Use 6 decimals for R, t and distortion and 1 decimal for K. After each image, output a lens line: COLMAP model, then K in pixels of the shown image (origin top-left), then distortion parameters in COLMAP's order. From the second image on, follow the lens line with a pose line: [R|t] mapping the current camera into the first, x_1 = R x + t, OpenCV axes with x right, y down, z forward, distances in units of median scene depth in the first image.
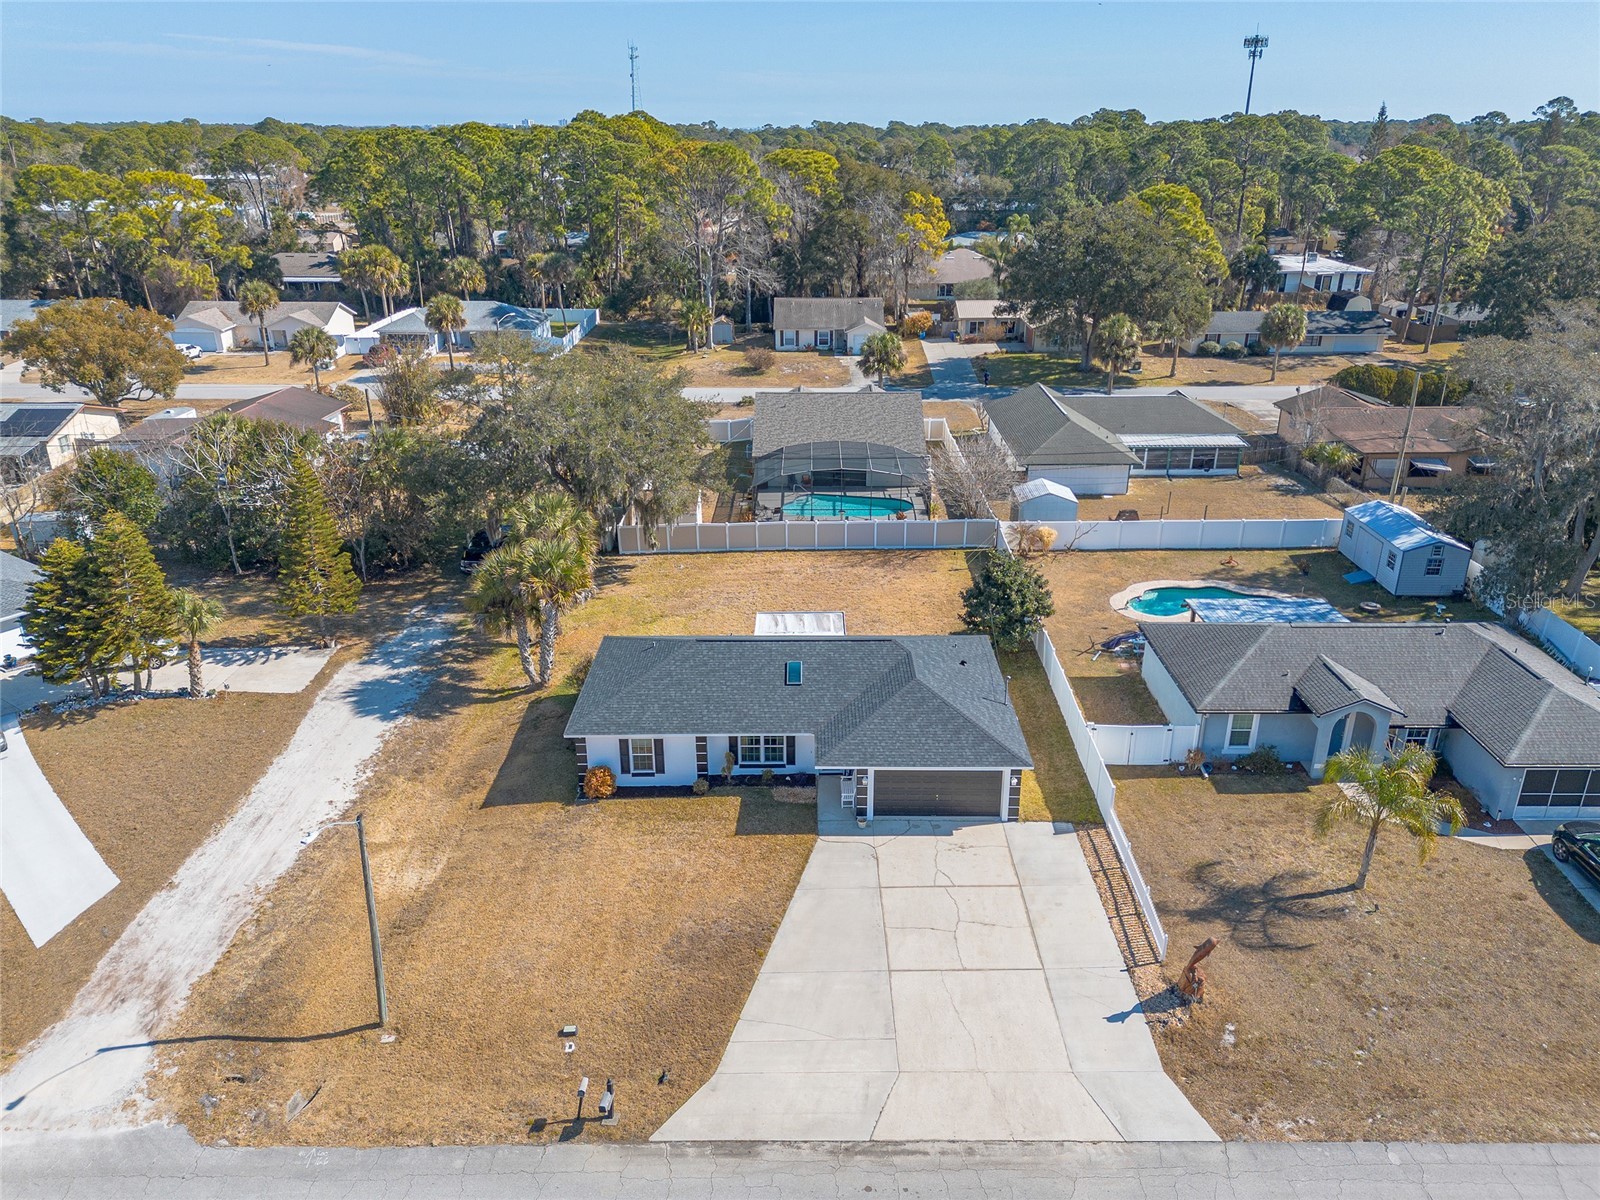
lens RADIAL K [[1139.1, 0, 814.4], [0, 1139.1, 600.1], [0, 0, 1]] dist [0.091551, -0.091125]
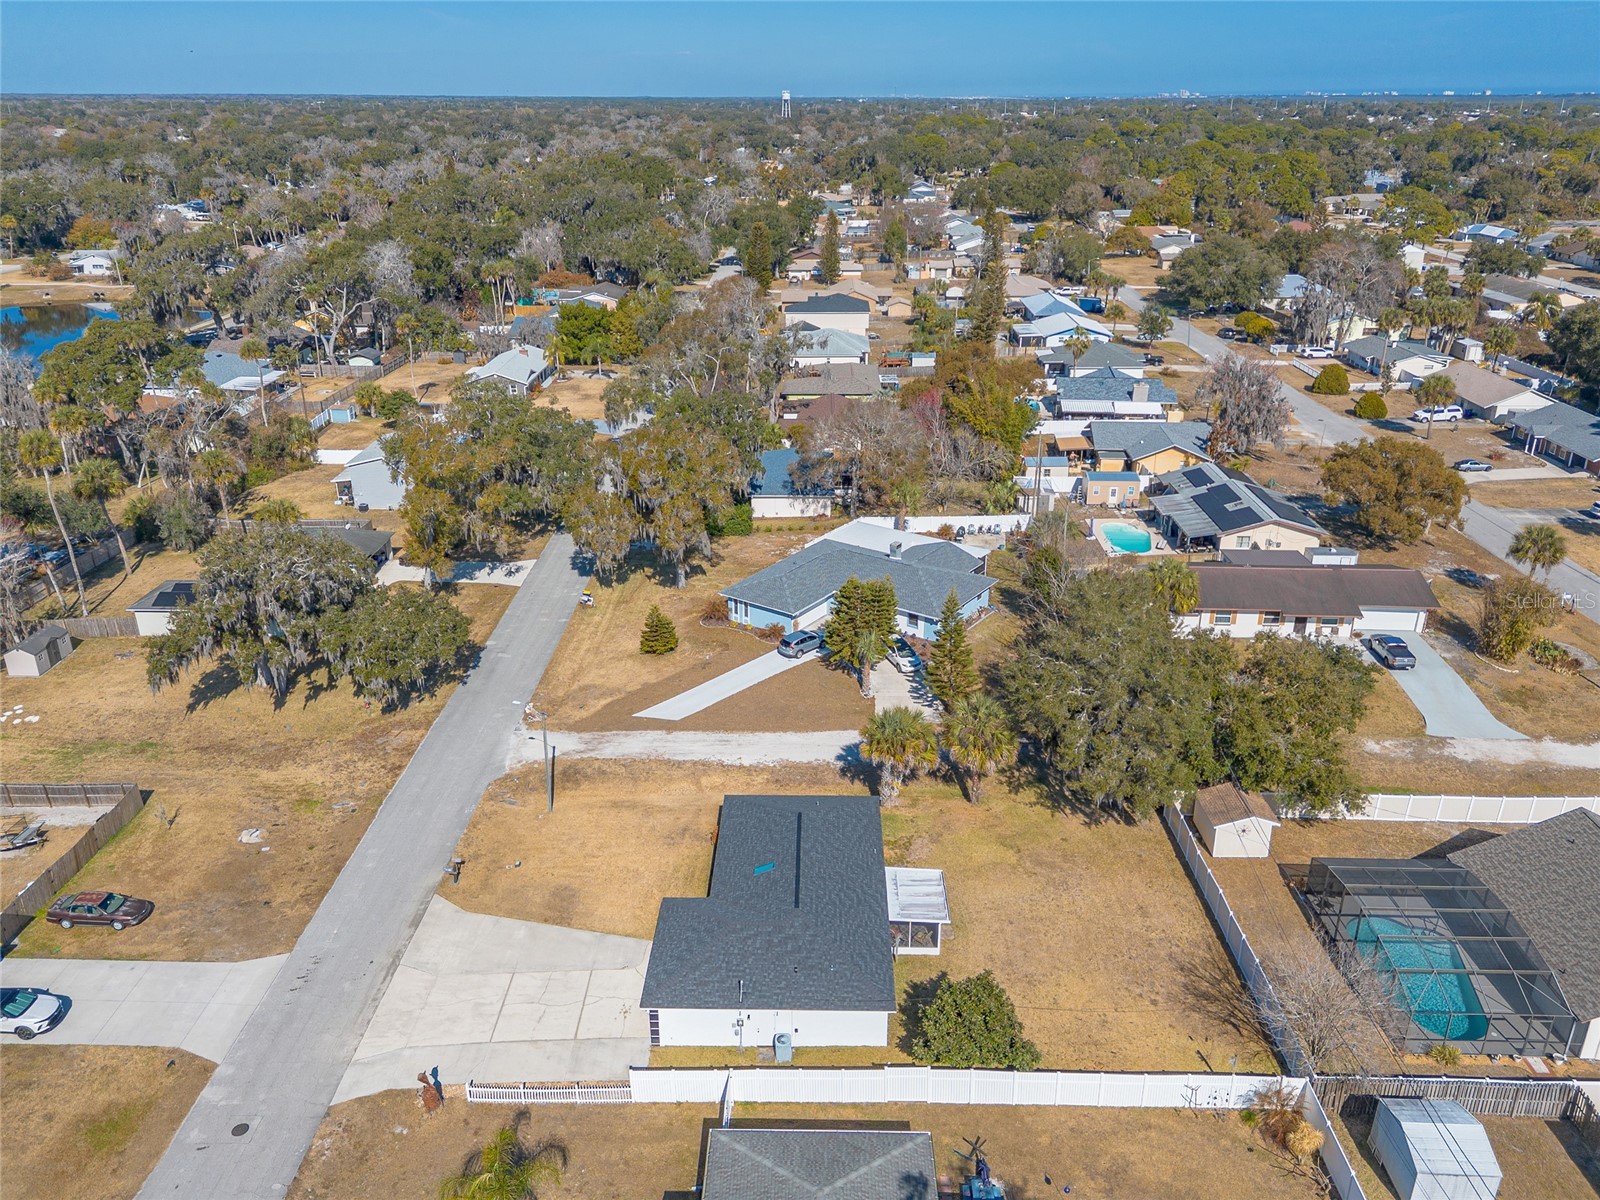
lens RADIAL K [[1170.5, 0, 800.0], [0, 1170.5, 600.0], [0, 0, 1]] dist [0.079201, -0.083531]
pose [[-0.021675, 0.394097, -0.918813, 1.176542], [-0.379889, 0.846851, 0.372193, -0.763492], [0.924778, 0.357115, 0.131357, 0.820781]]
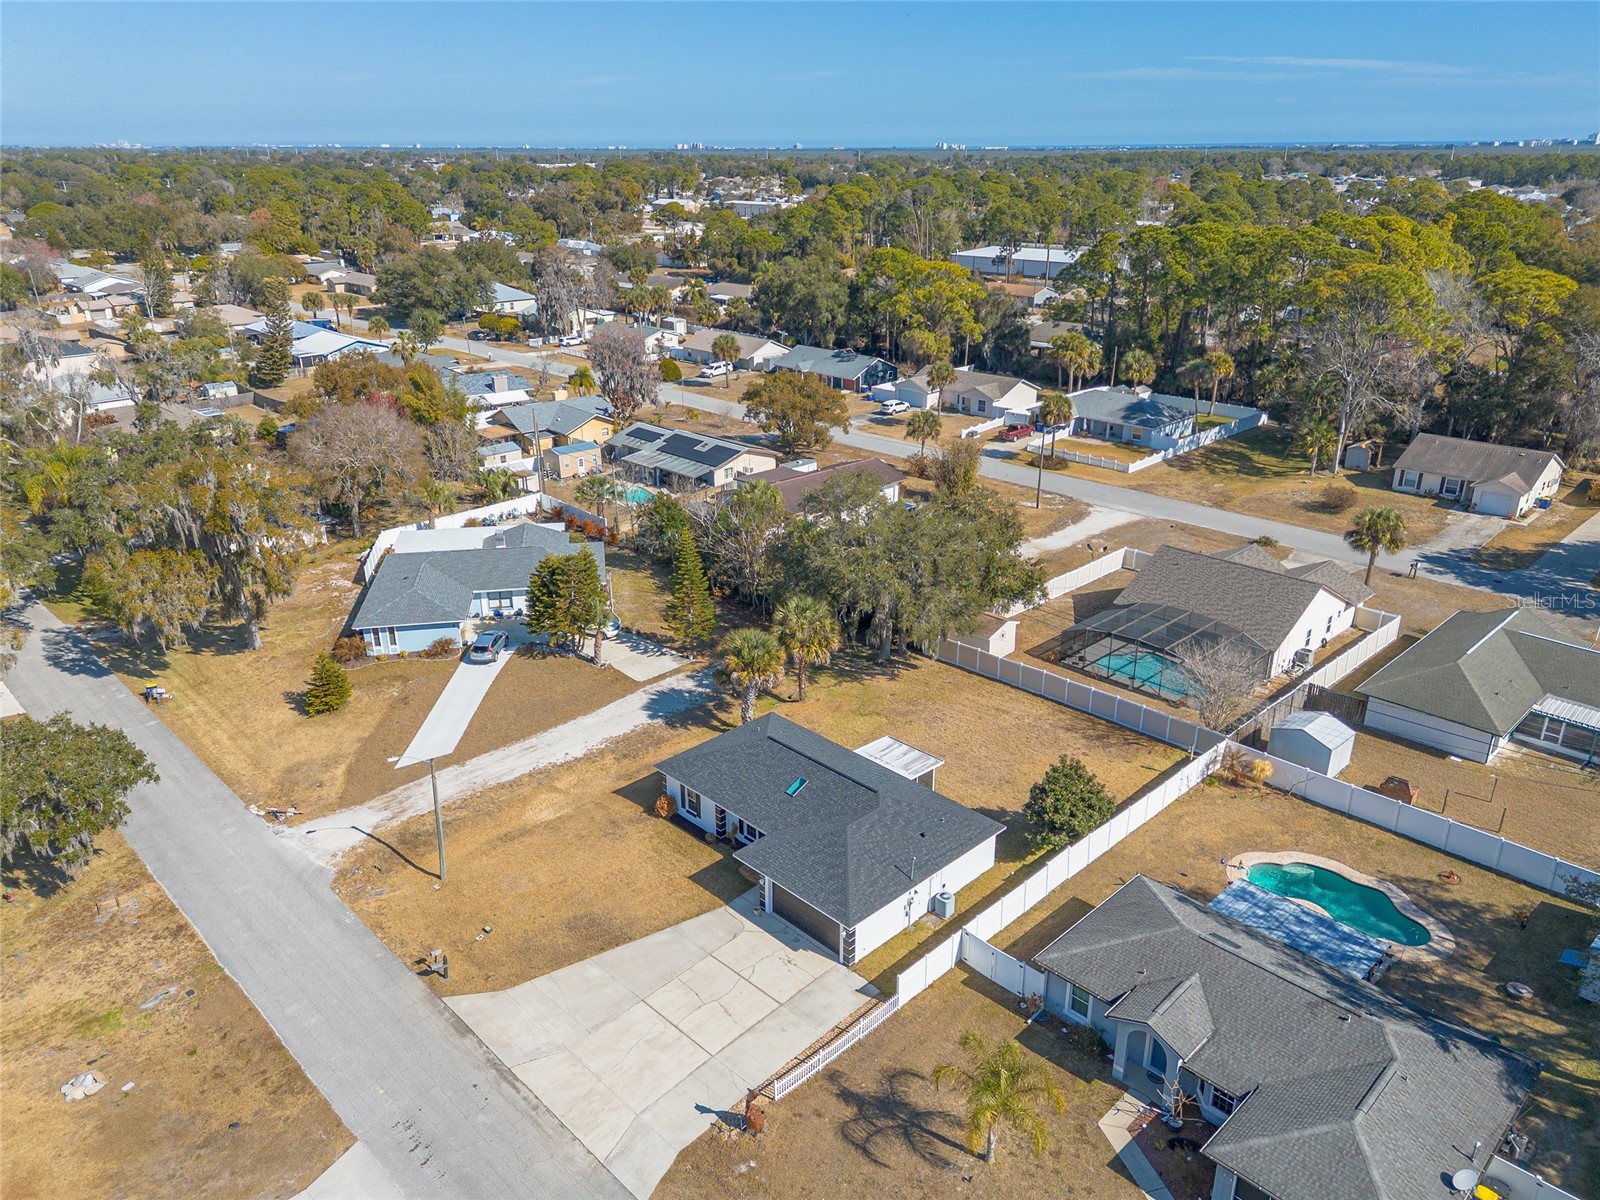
lens RADIAL K [[1120.3, 0, 796.0], [0, 1120.3, 626.6], [0, 0, 1]] dist [0.078756, -0.080955]
pose [[0.694966, 0.280658, -0.662007, 0.843065], [-0.271720, 0.954917, 0.119589, -0.285880], [0.665726, 0.096770, 0.739895, 0.041779]]
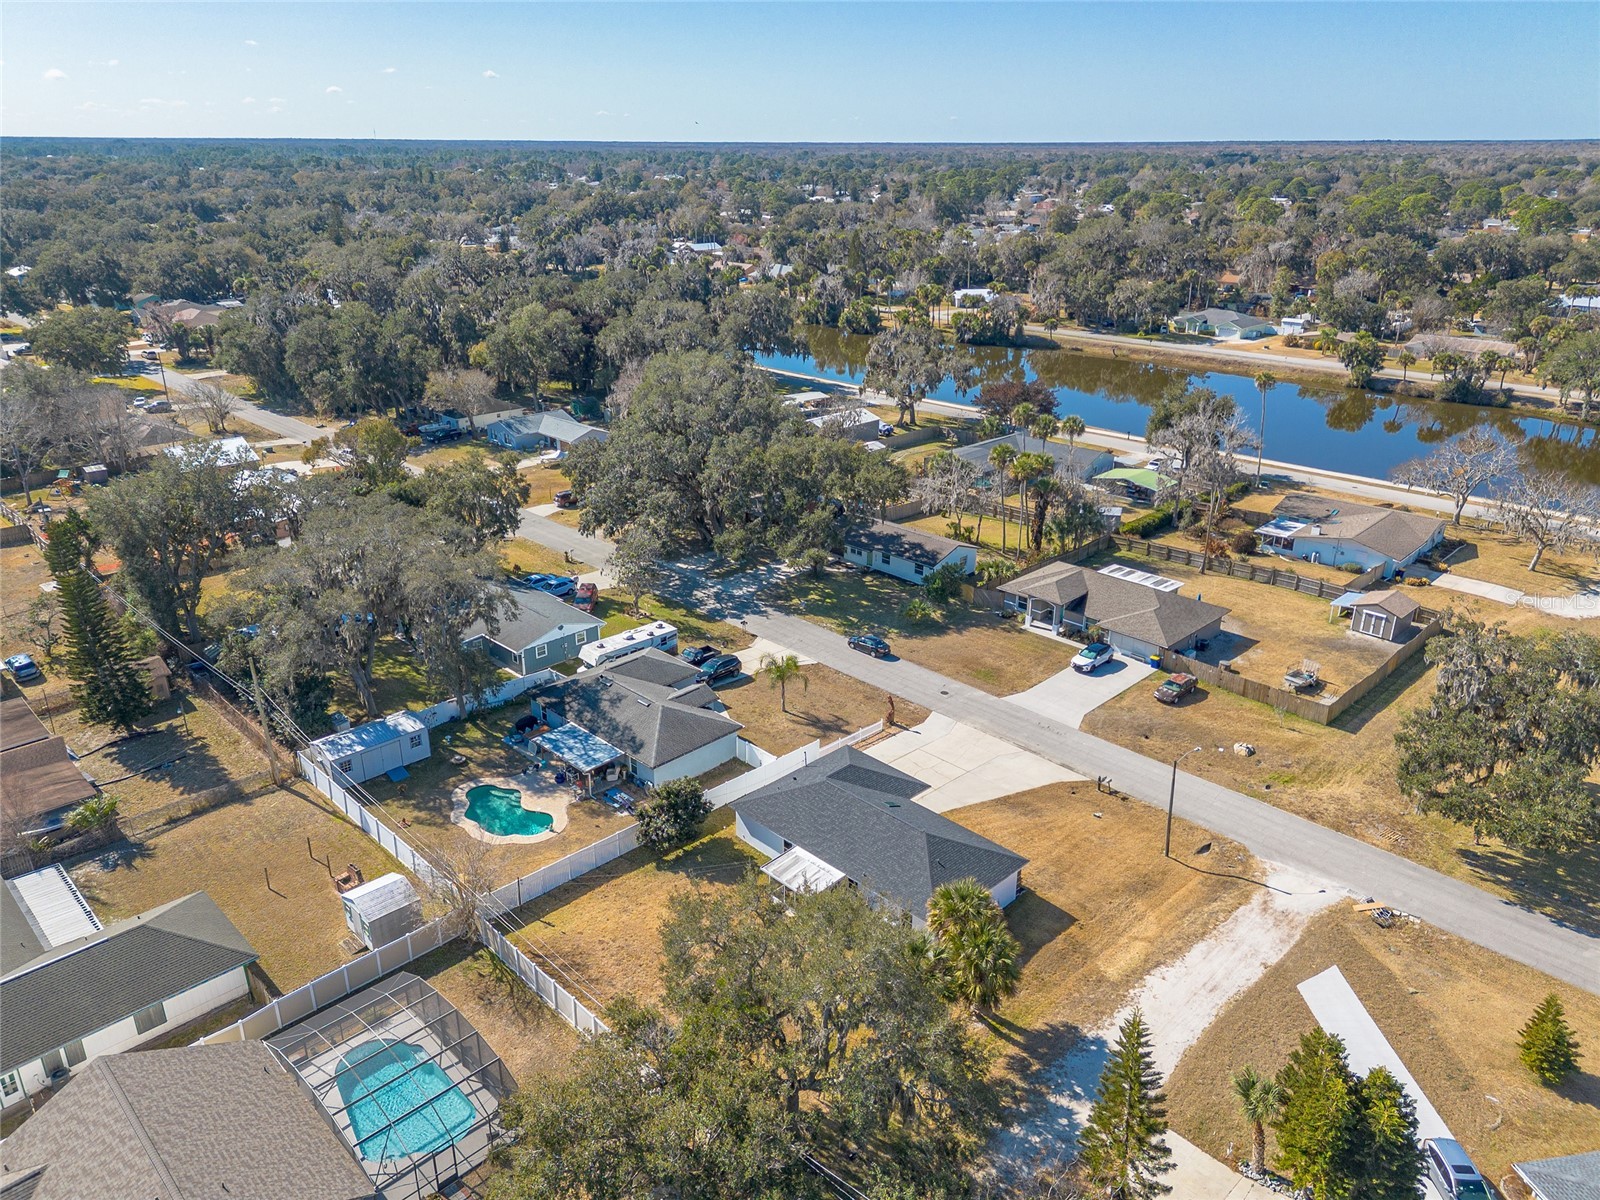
lens RADIAL K [[1120.3, 0, 796.0], [0, 1120.3, 626.6], [0, 0, 1]] dist [0.078756, -0.080955]
pose [[-0.700943, -0.283032, 0.654654, -0.960983], [0.271074, 0.743287, 0.611591, -1.219707], [-0.659695, 0.606150, -0.444279, 1.780194]]
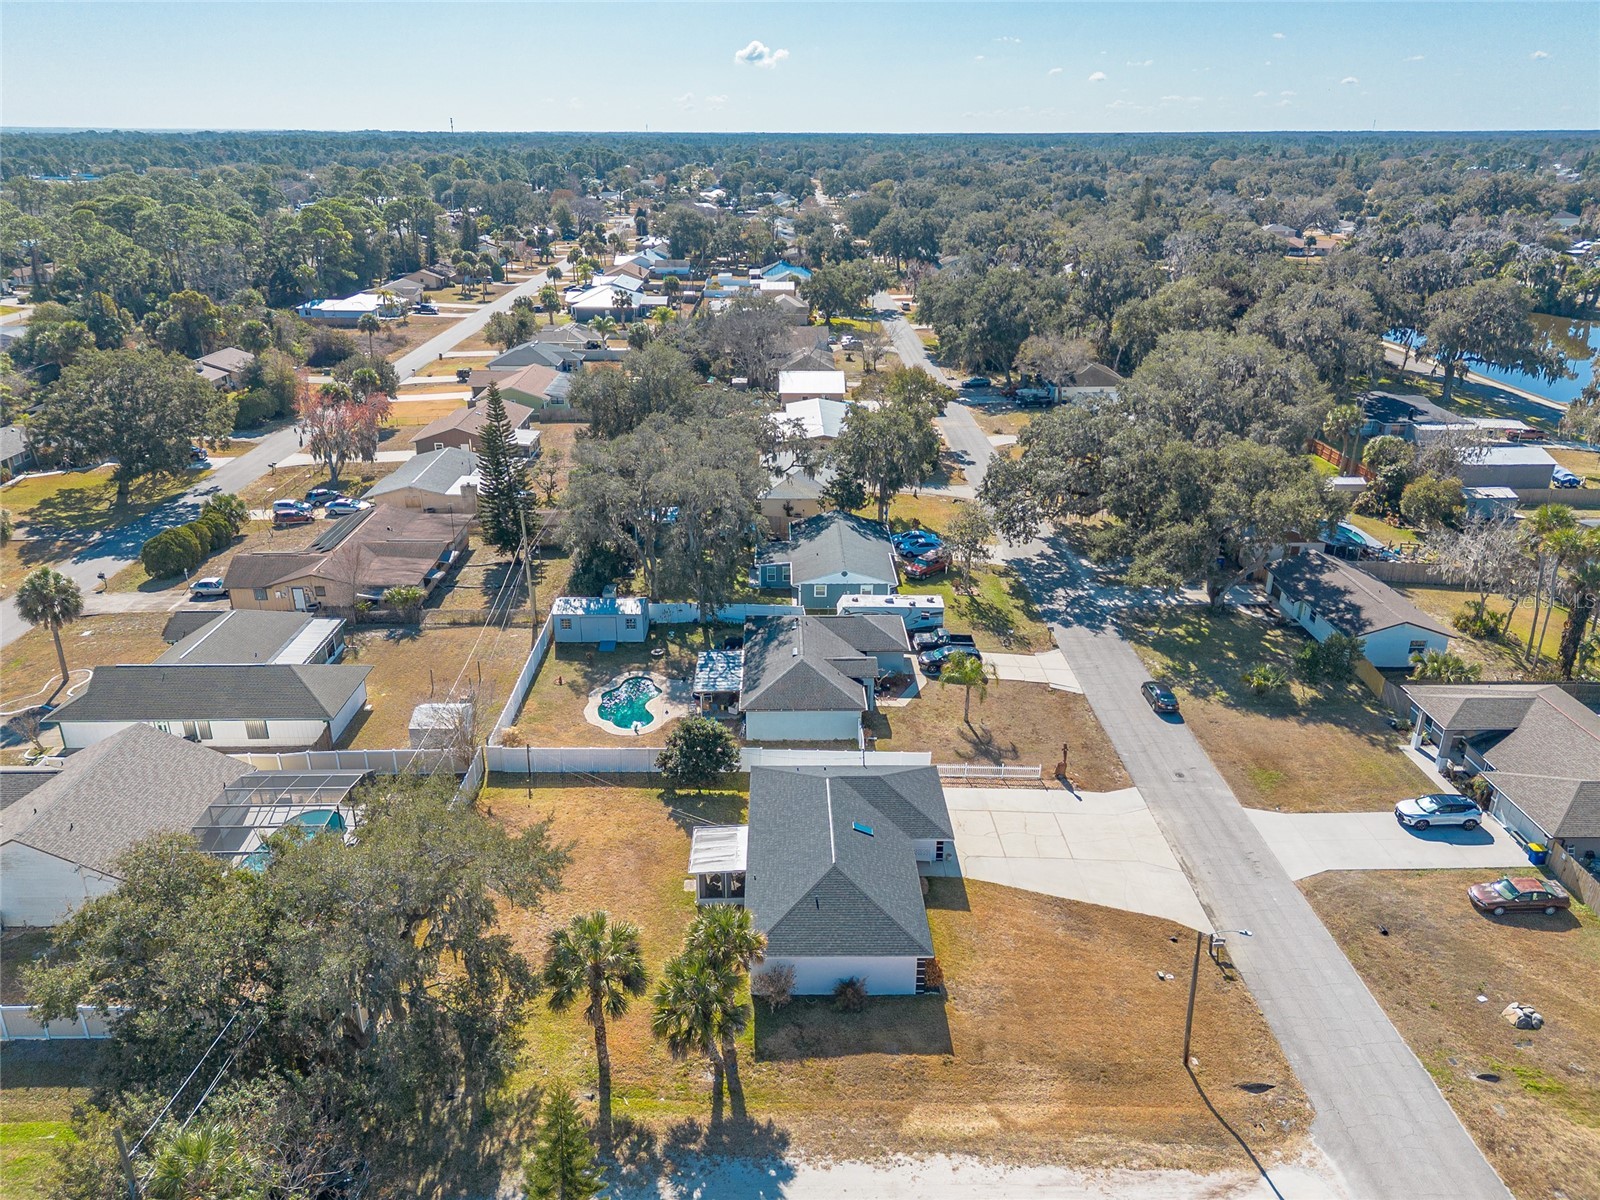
lens RADIAL K [[1120.3, 0, 796.0], [0, 1120.3, 626.6], [0, 0, 1]] dist [0.078756, -0.080955]
pose [[-0.012704, -0.400112, 0.916378, -1.245329], [0.379500, 0.845953, 0.374624, -0.730555], [-0.925104, 0.352525, 0.141096, 0.870226]]
